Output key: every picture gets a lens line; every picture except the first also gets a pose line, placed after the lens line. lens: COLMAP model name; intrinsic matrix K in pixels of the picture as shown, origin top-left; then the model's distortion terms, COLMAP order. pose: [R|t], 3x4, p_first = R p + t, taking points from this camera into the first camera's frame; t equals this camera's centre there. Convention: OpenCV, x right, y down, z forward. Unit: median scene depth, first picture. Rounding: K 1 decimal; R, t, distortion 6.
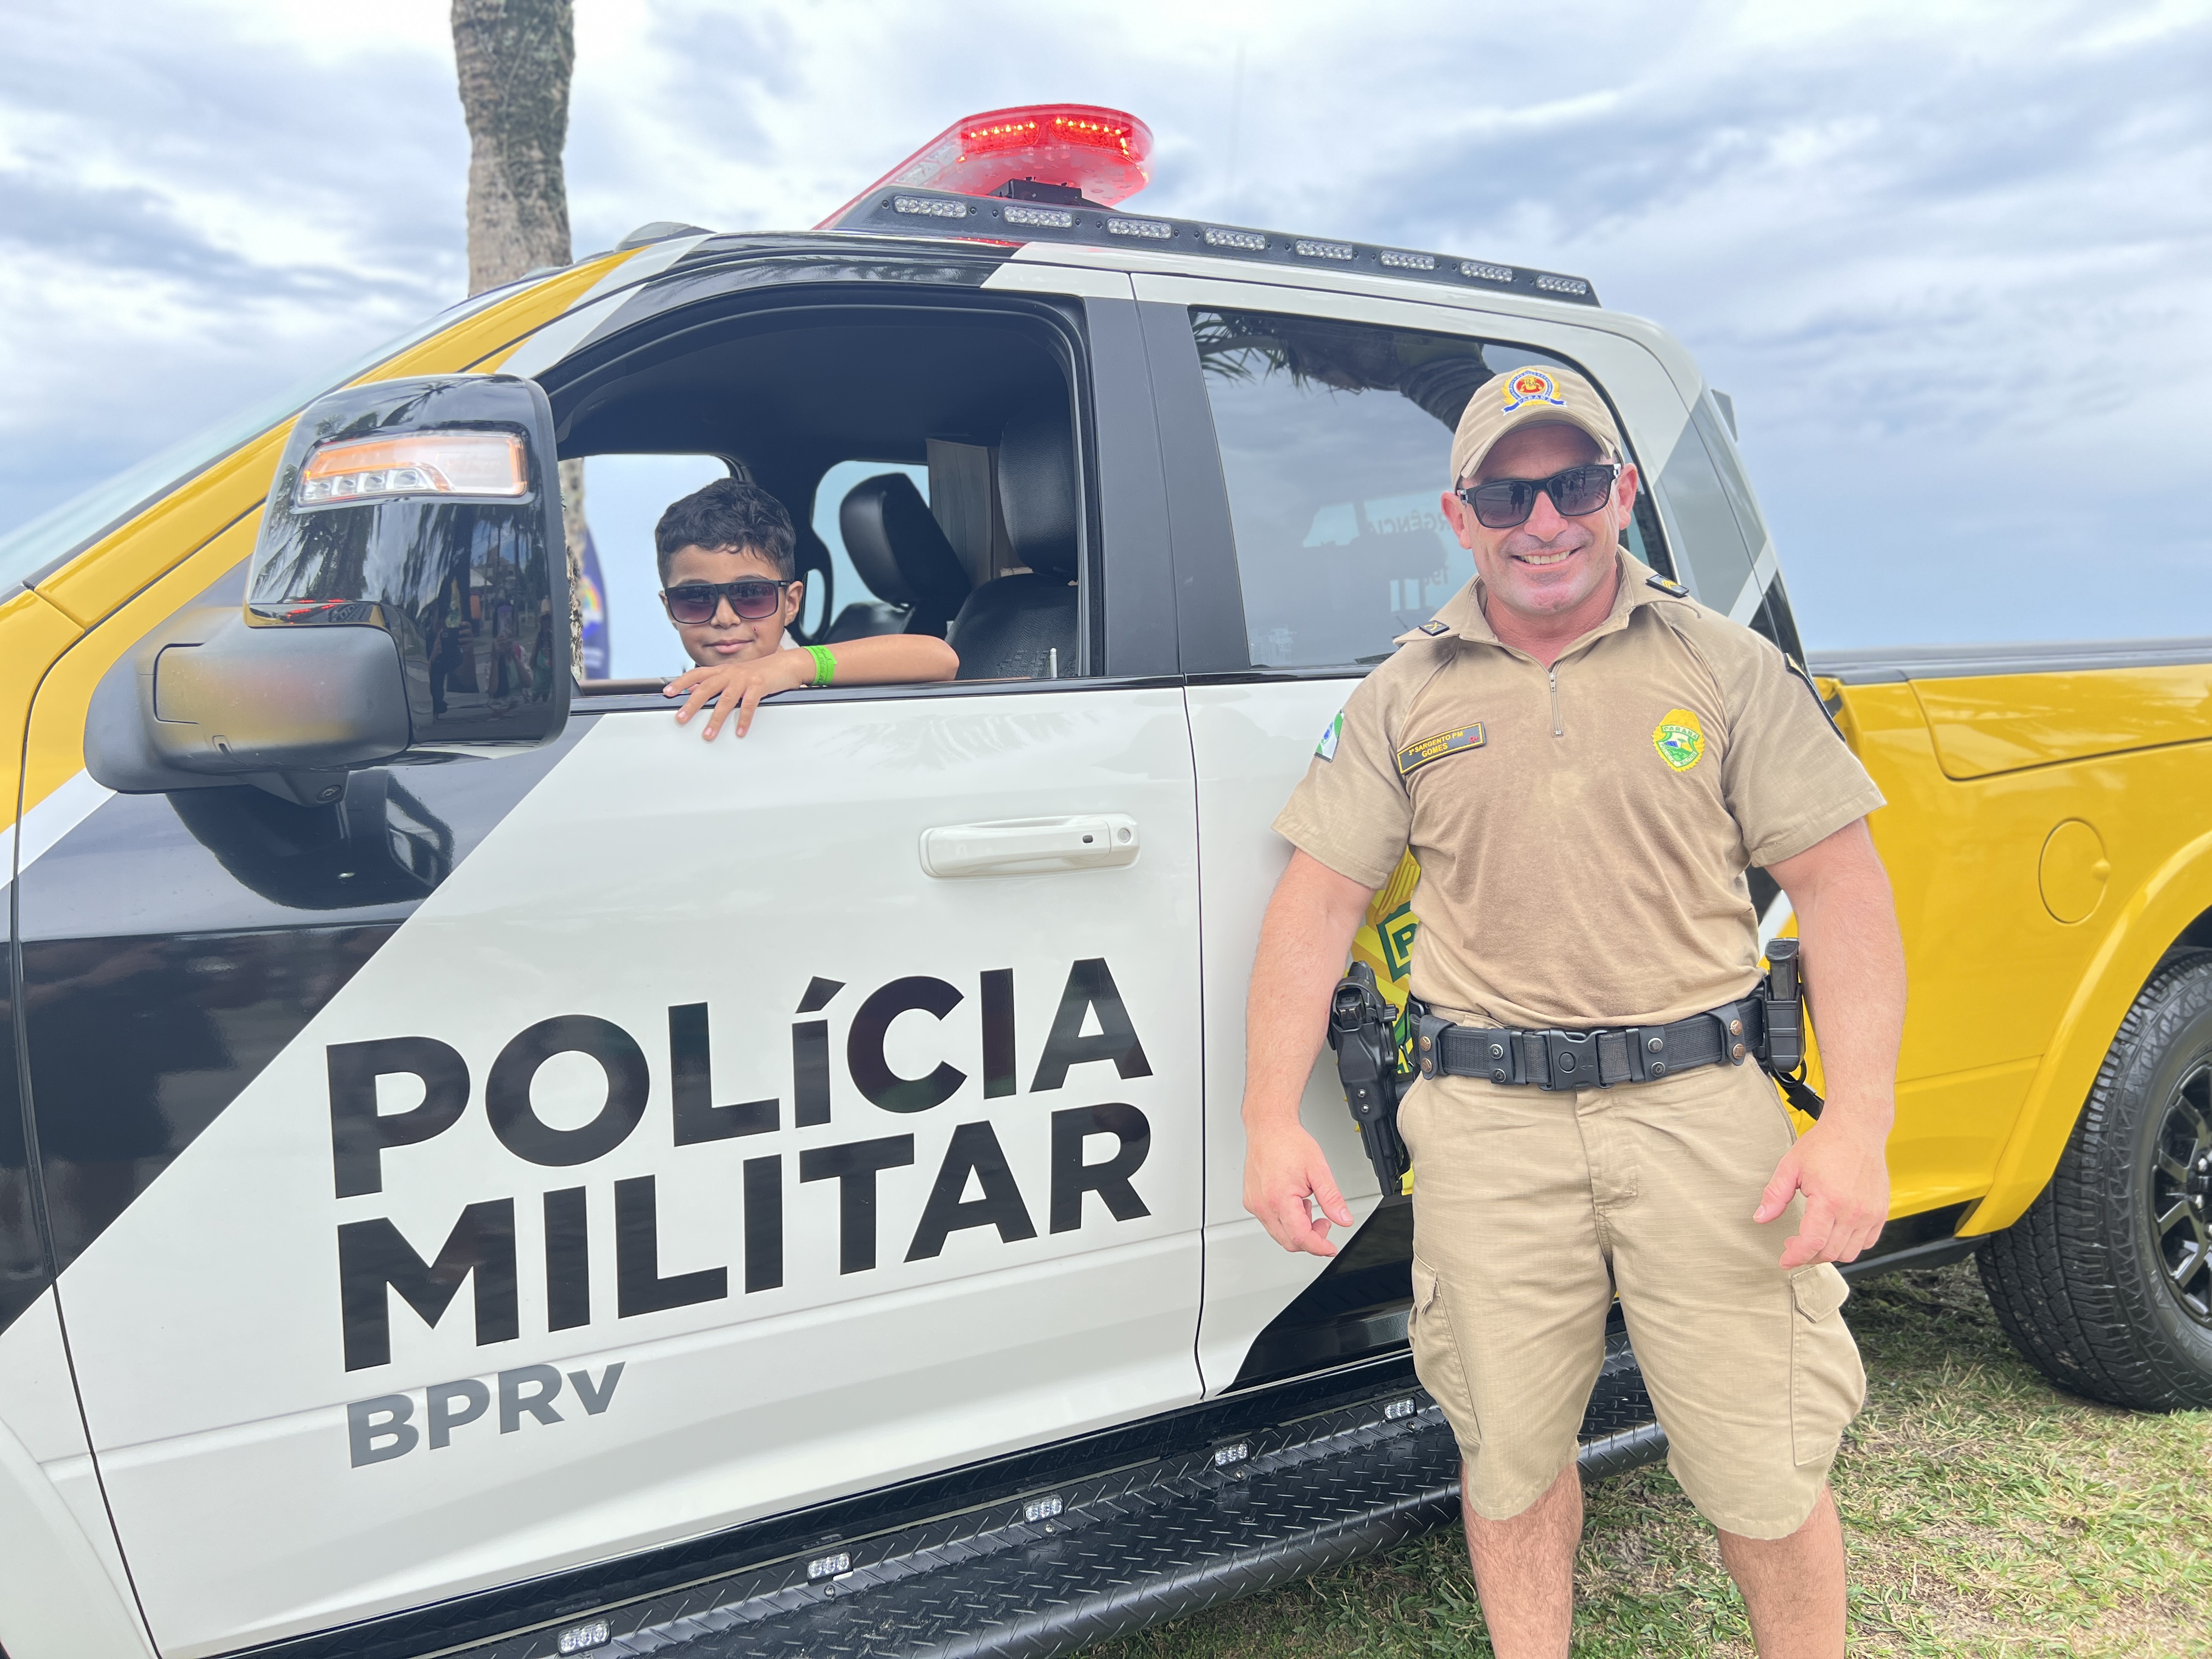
lens RADIAL K [[1662.7, 0, 1106.0], [0, 1662.7, 829.5], [0, 0, 1]] dist [0.053624, -0.069859]
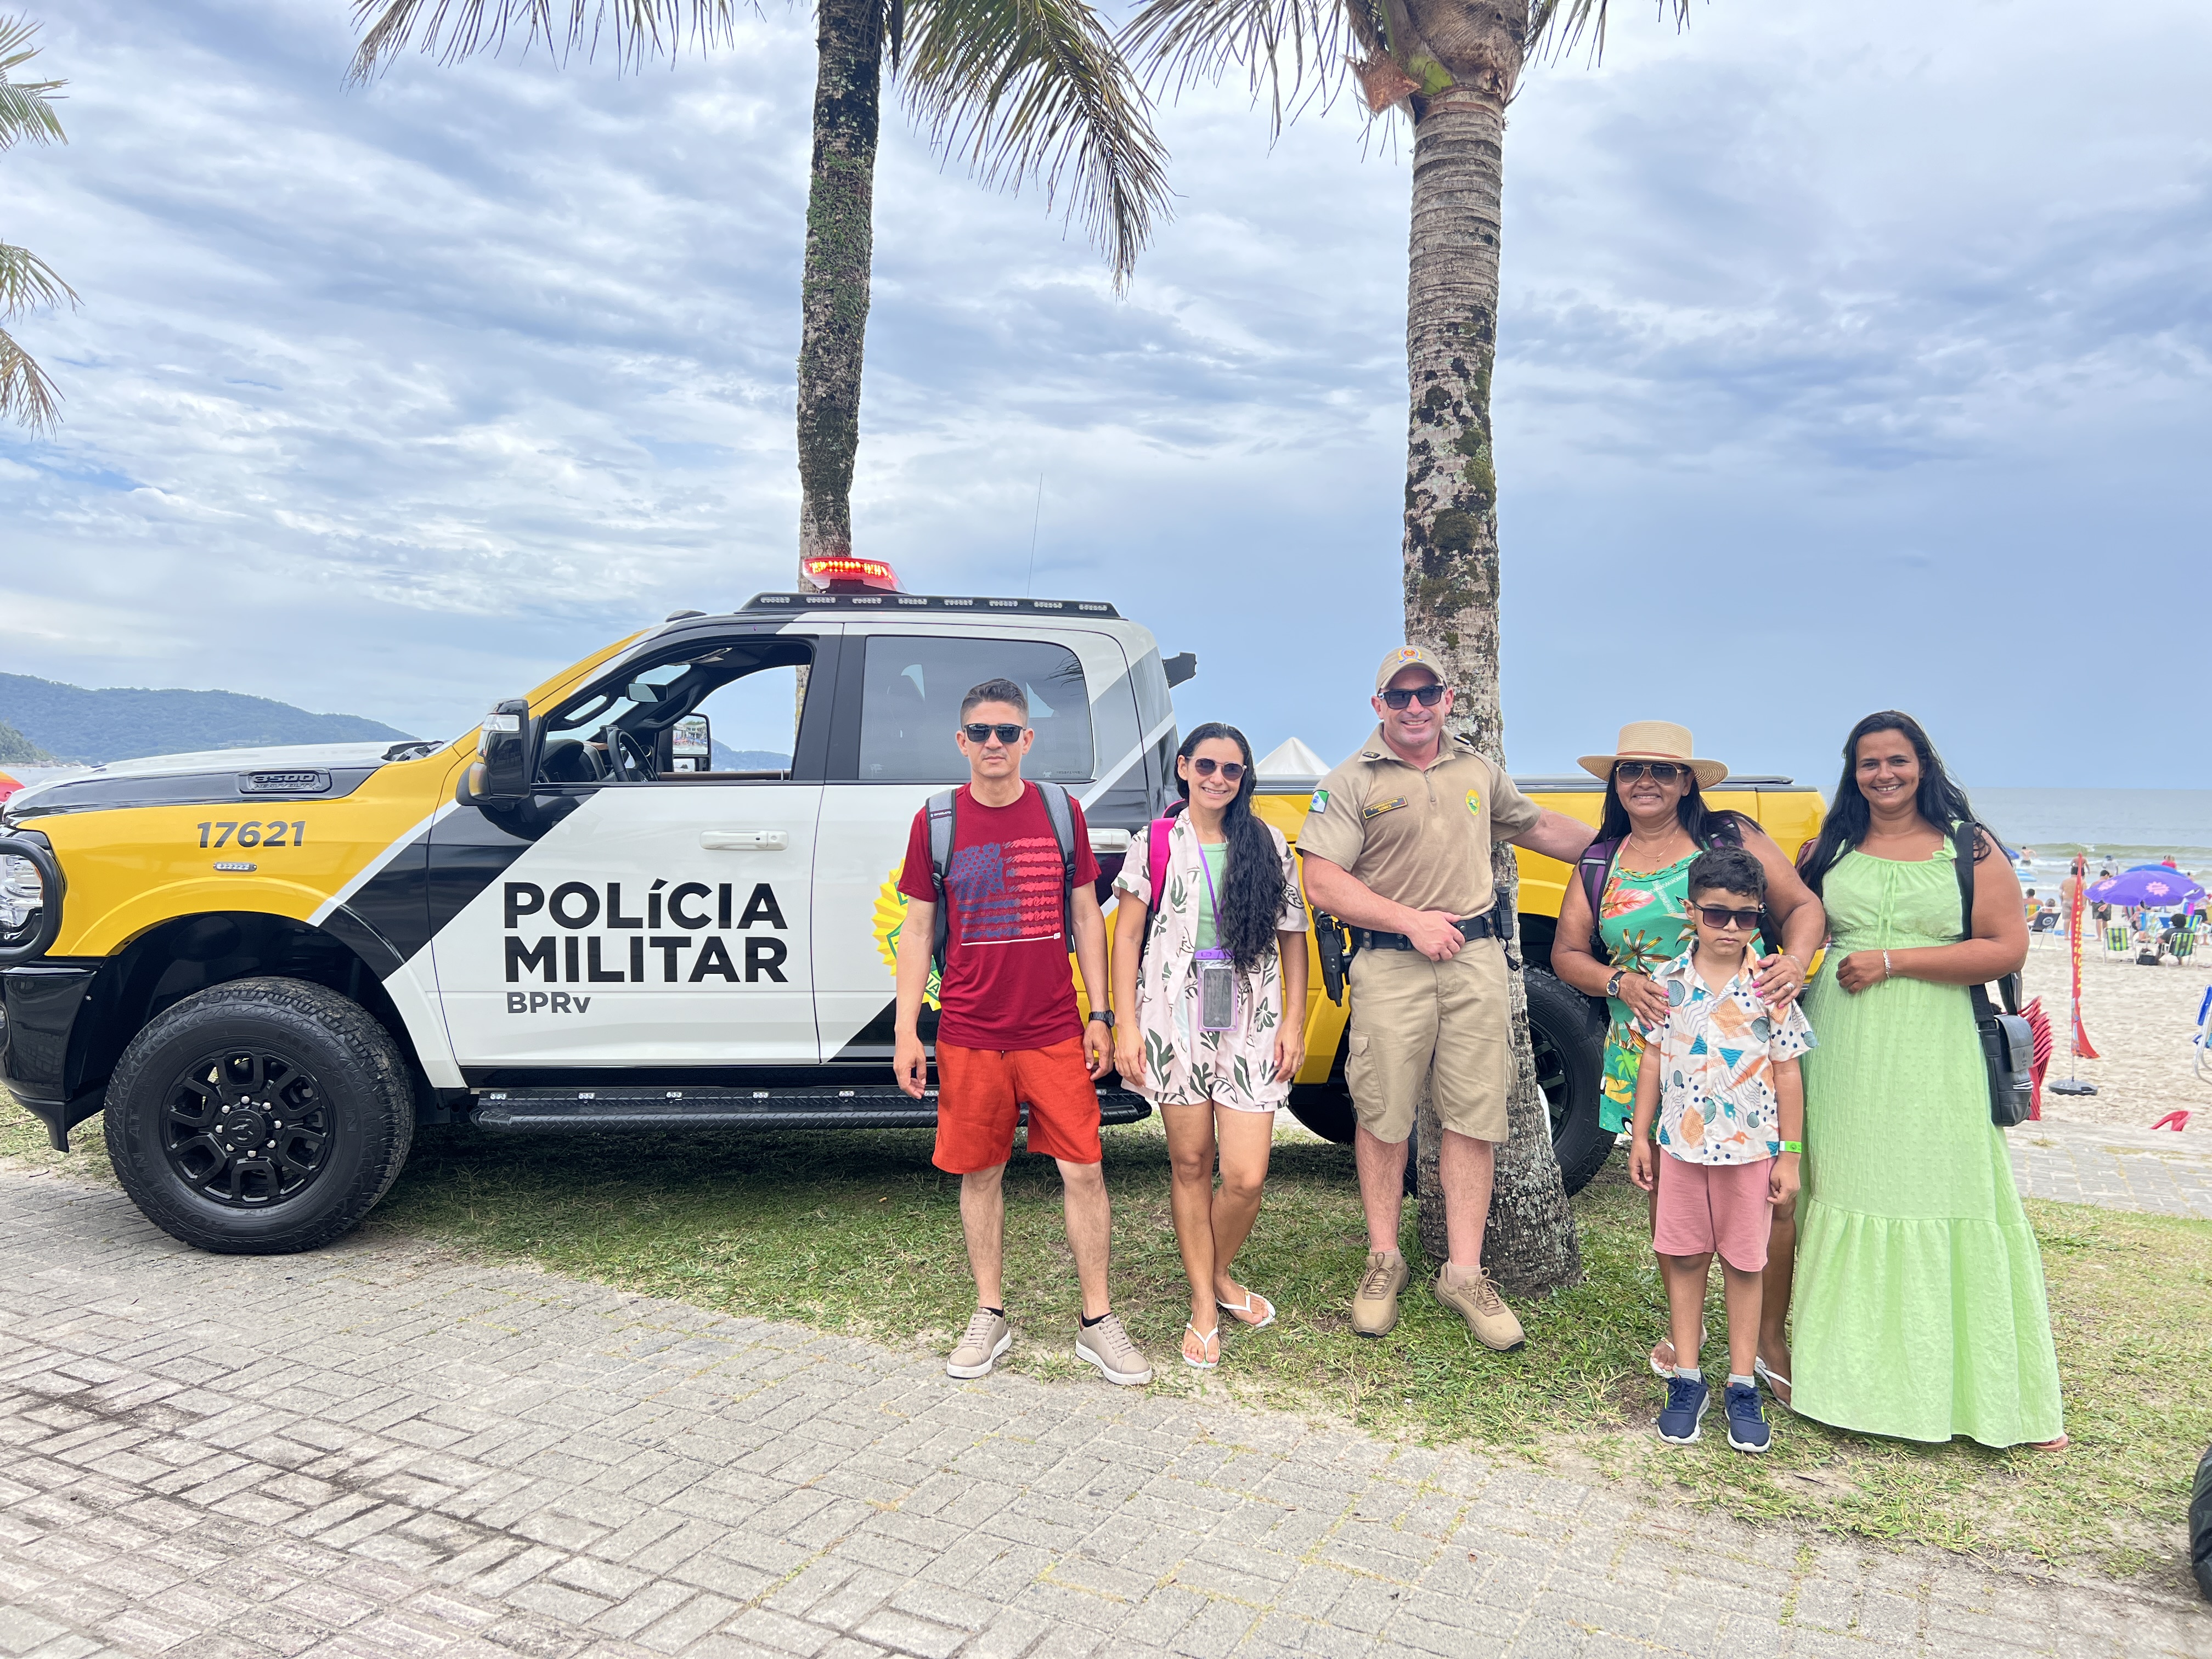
lens RADIAL K [[1682.7, 0, 1111.6], [0, 1682.7, 824.2], [0, 0, 1]] dist [0.072485, -0.145616]
pose [[0.908863, 0.045344, -0.414622, 1.775497], [-0.066325, 0.997136, -0.036338, 0.046956], [0.411787, 0.060526, 0.909268, -1.391614]]
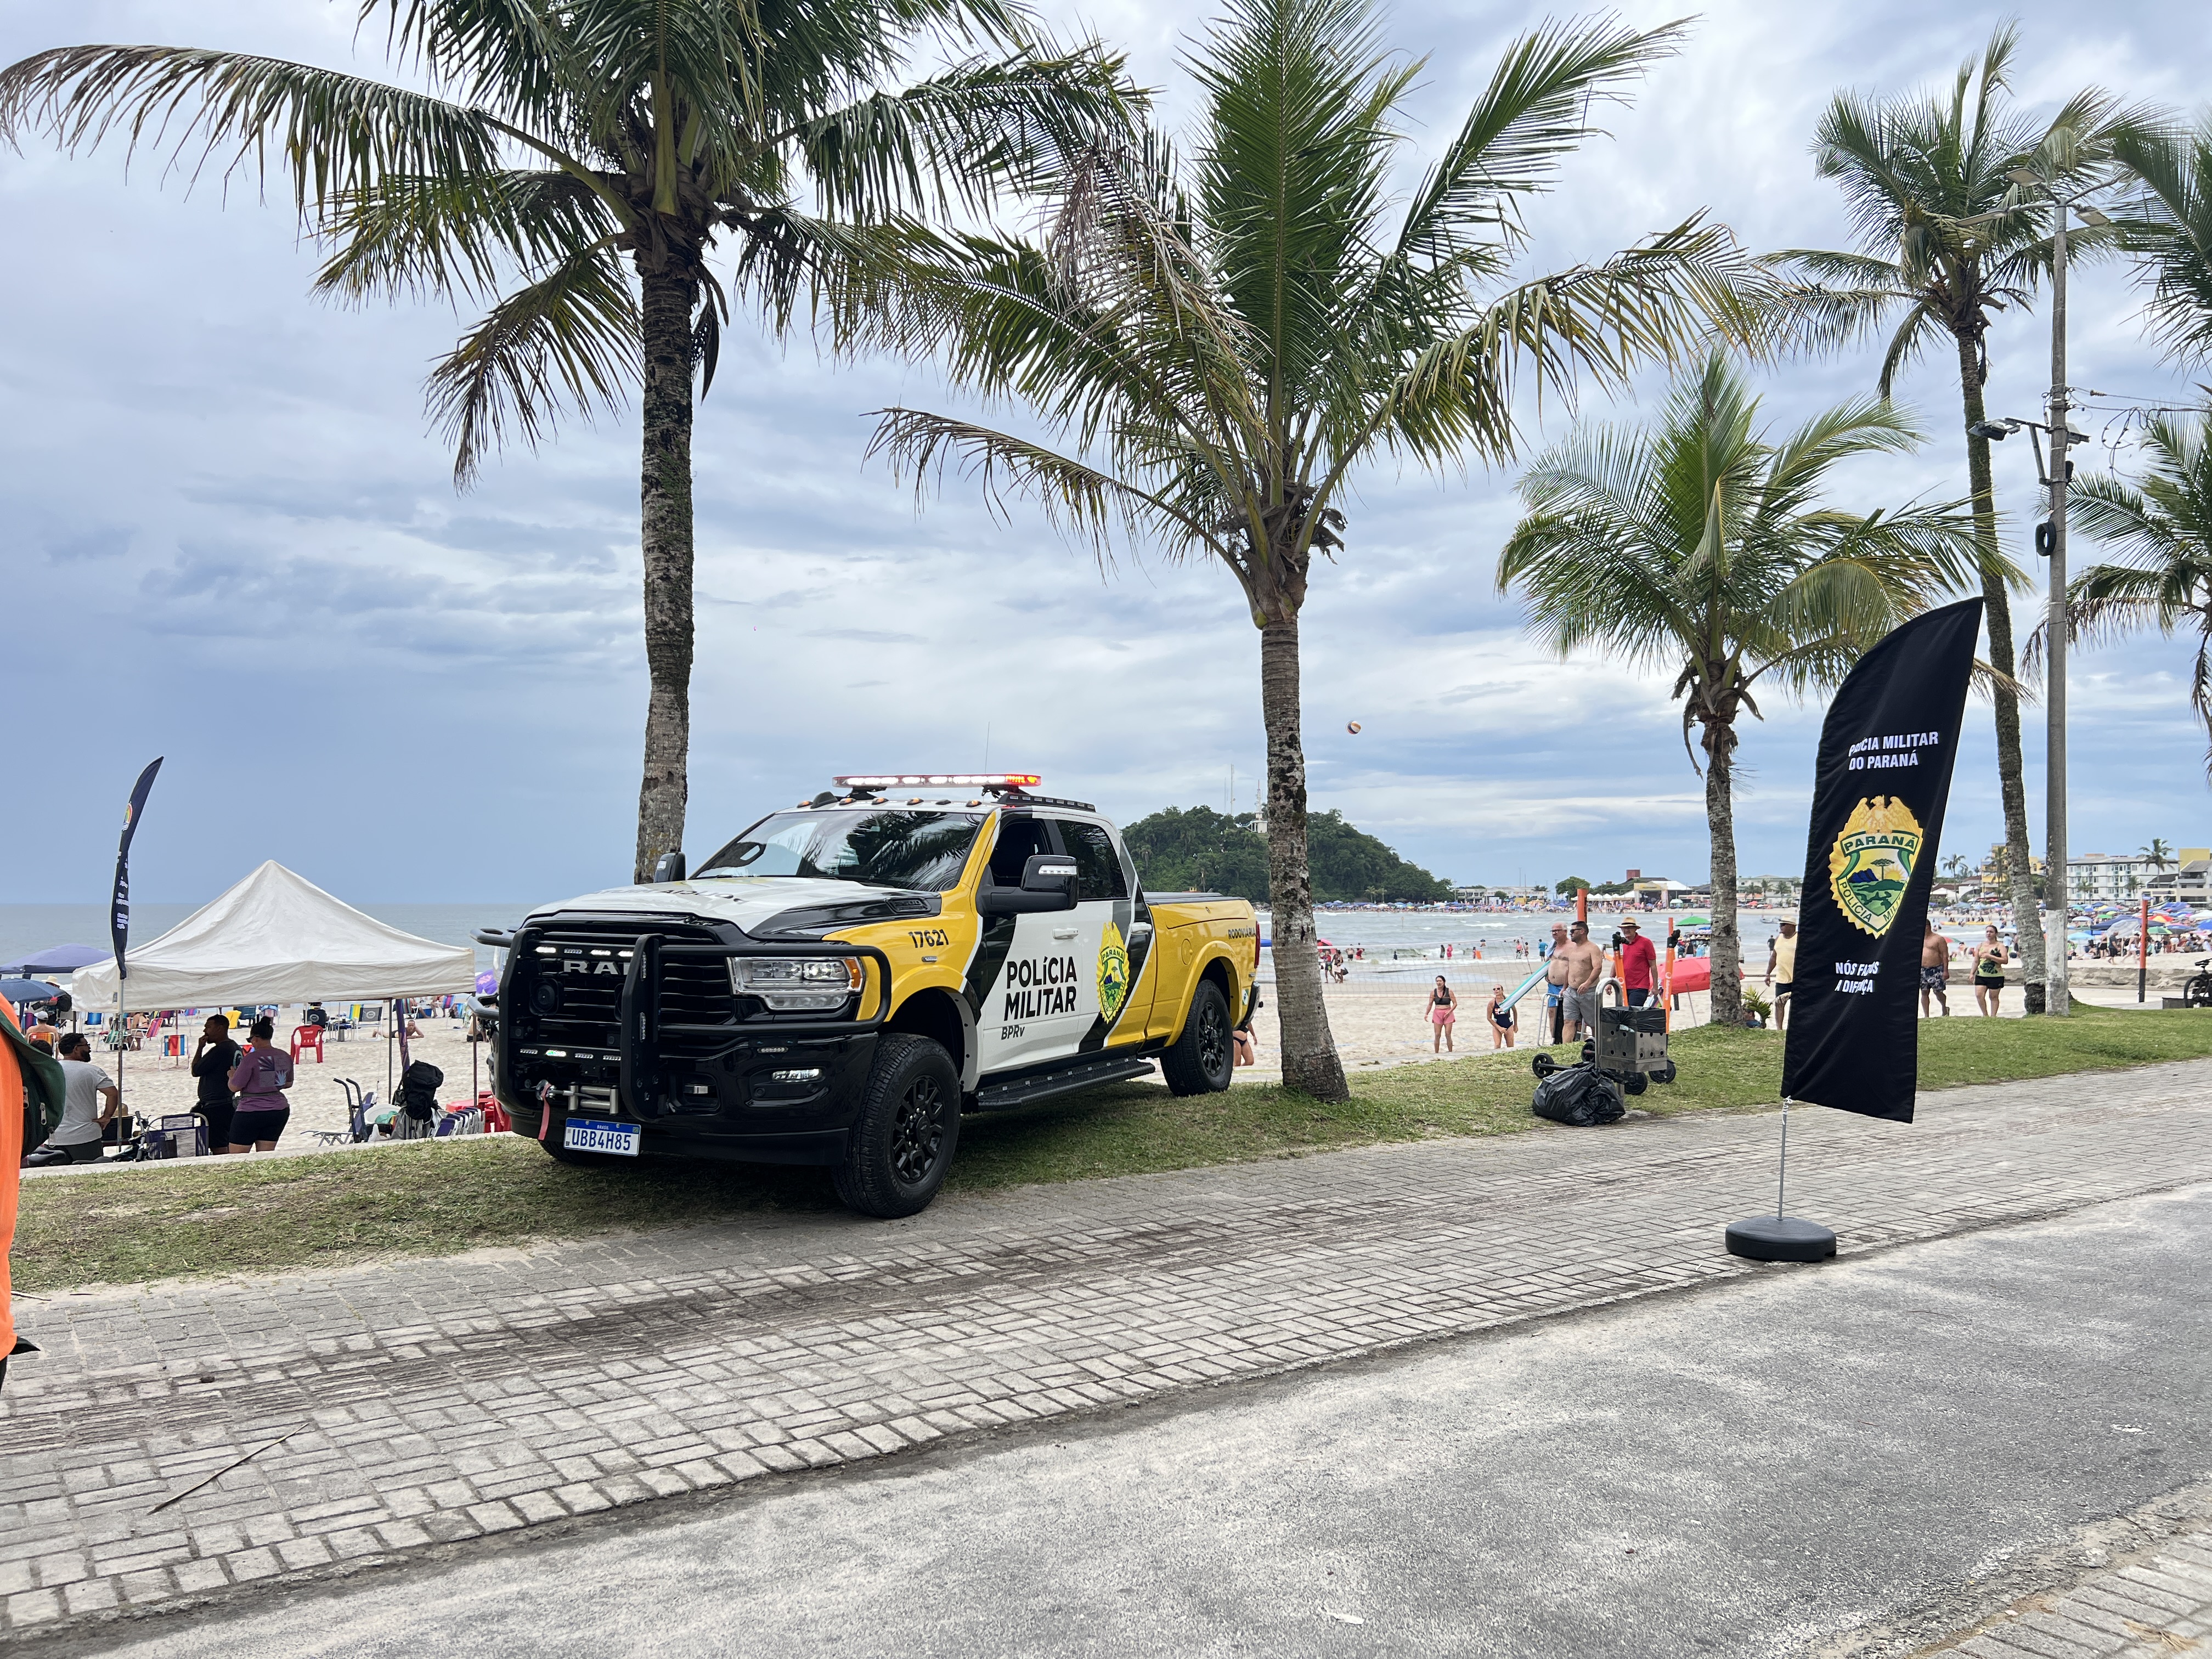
lens RADIAL K [[1655.8, 0, 1119.5], [0, 1655.8, 828.9], [0, 0, 1]] dist [0.190087, -0.512215]
pose [[0.789443, 0.049296, 0.611841, -3.173087], [0.031586, 0.992187, -0.120695, 0.324273], [-0.613011, 0.114607, 0.781718, -3.251886]]
